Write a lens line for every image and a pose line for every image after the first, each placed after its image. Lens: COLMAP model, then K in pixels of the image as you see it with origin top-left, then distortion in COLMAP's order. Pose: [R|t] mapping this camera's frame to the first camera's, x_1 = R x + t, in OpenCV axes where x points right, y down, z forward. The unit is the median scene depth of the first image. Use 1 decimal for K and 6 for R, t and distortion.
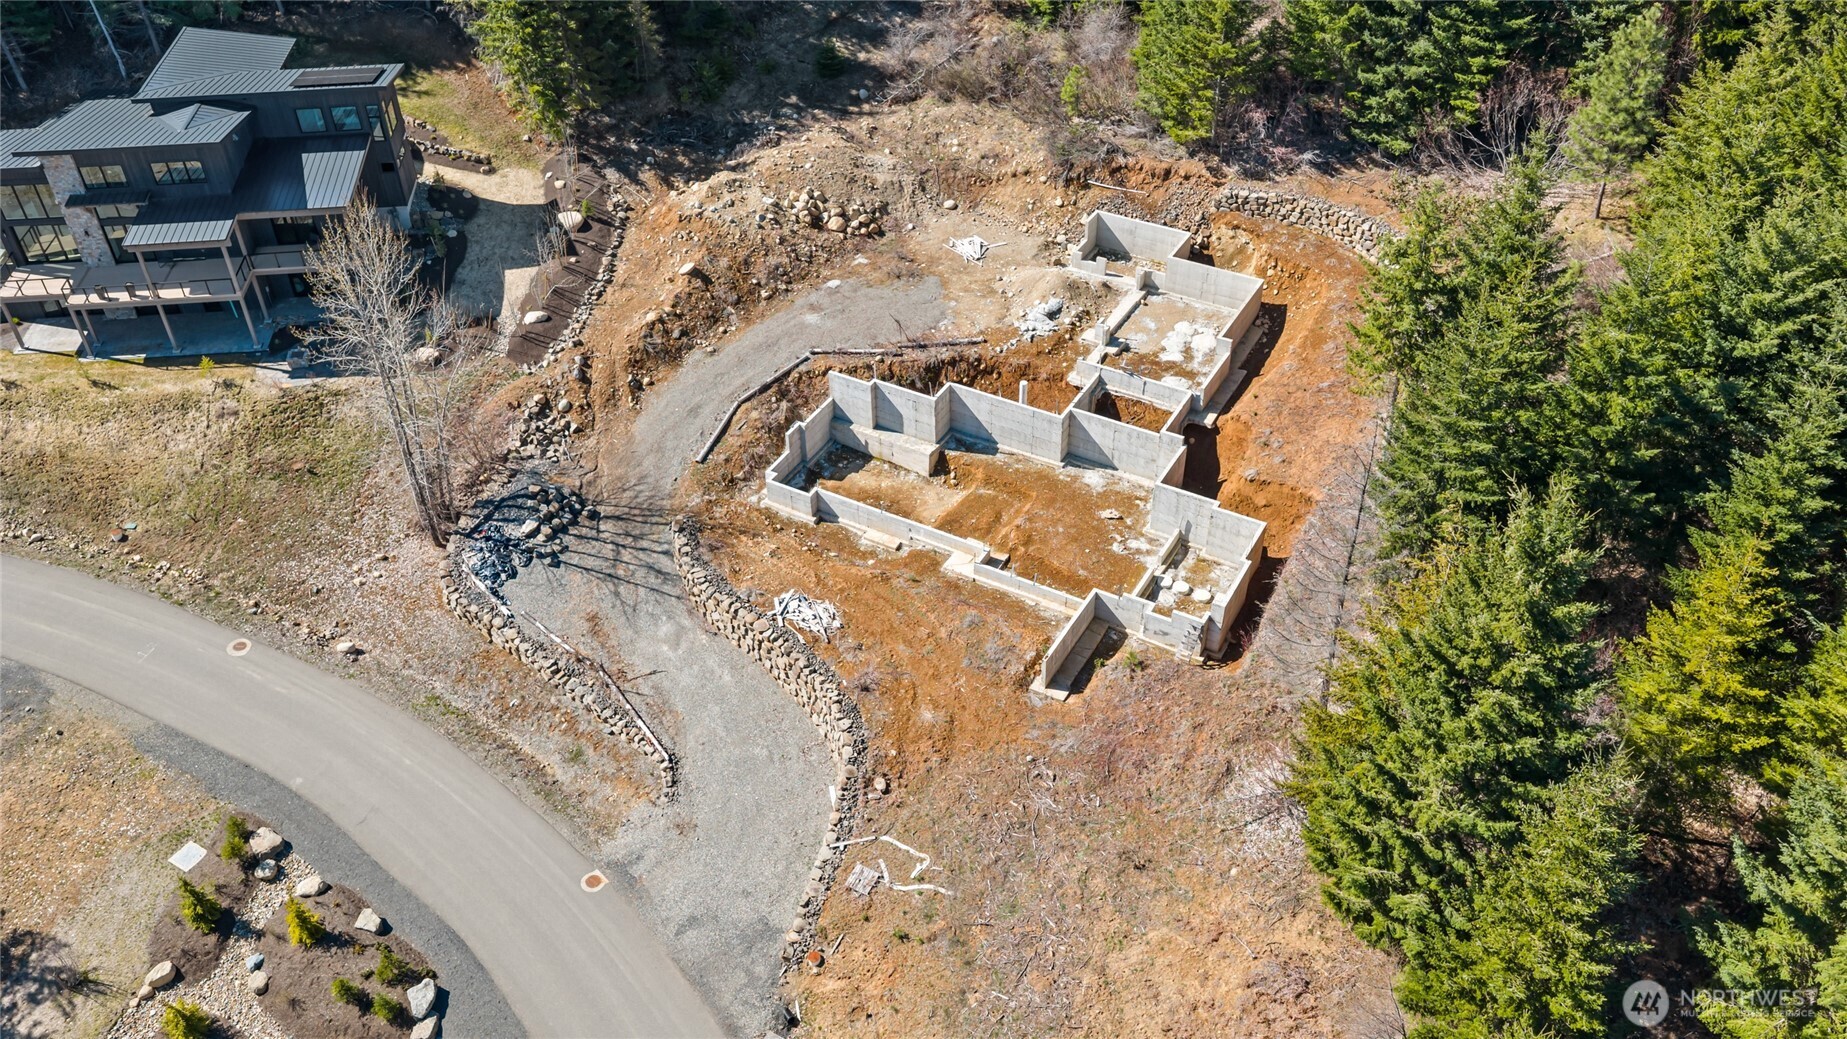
lens RADIAL K [[1497.0, 0, 923.7], [0, 1497.0, 523.6], [0, 0, 1]] dist [0.045864, -0.073250]
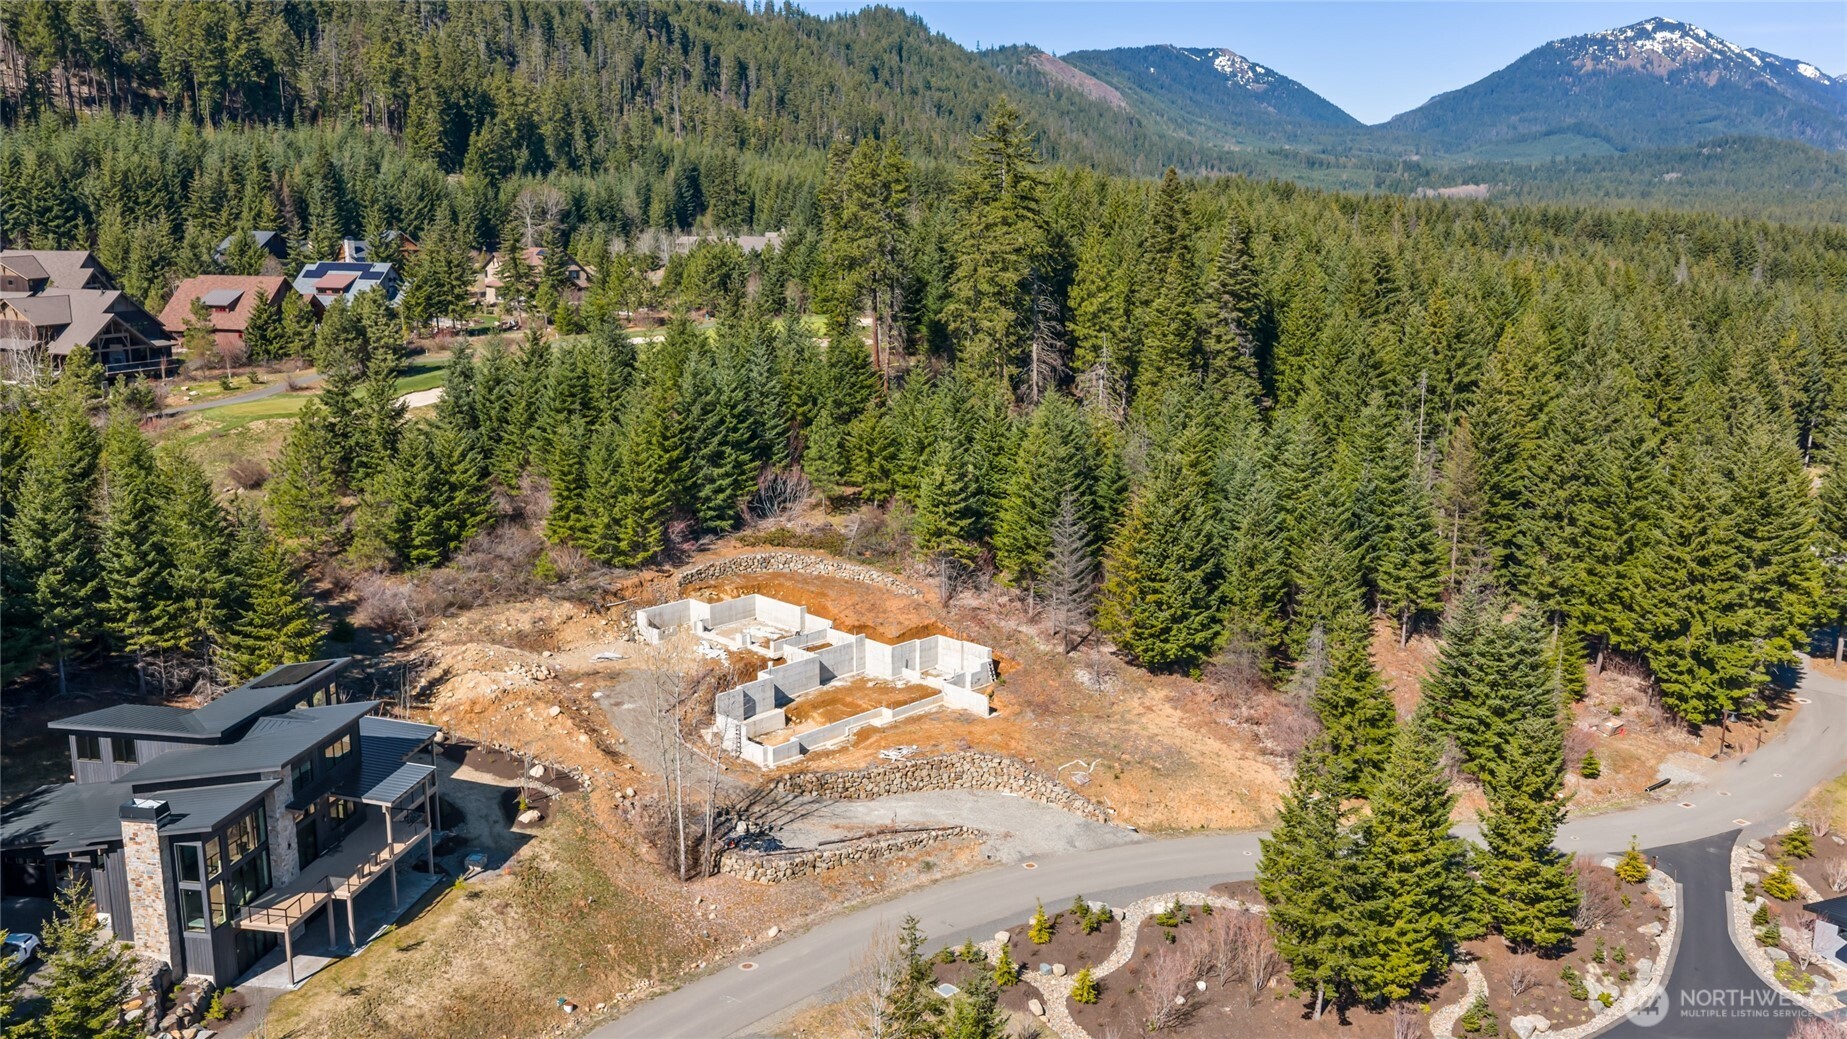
lens RADIAL K [[1497.0, 0, 930.6], [0, 1497.0, 512.0], [0, 0, 1]] dist [0.045864, -0.073250]
pose [[0.256022, -0.189117, 0.947991, -1.395811], [0.614036, 0.789233, -0.008386, -0.102014], [-0.746600, 0.584248, 0.318186, 0.249702]]
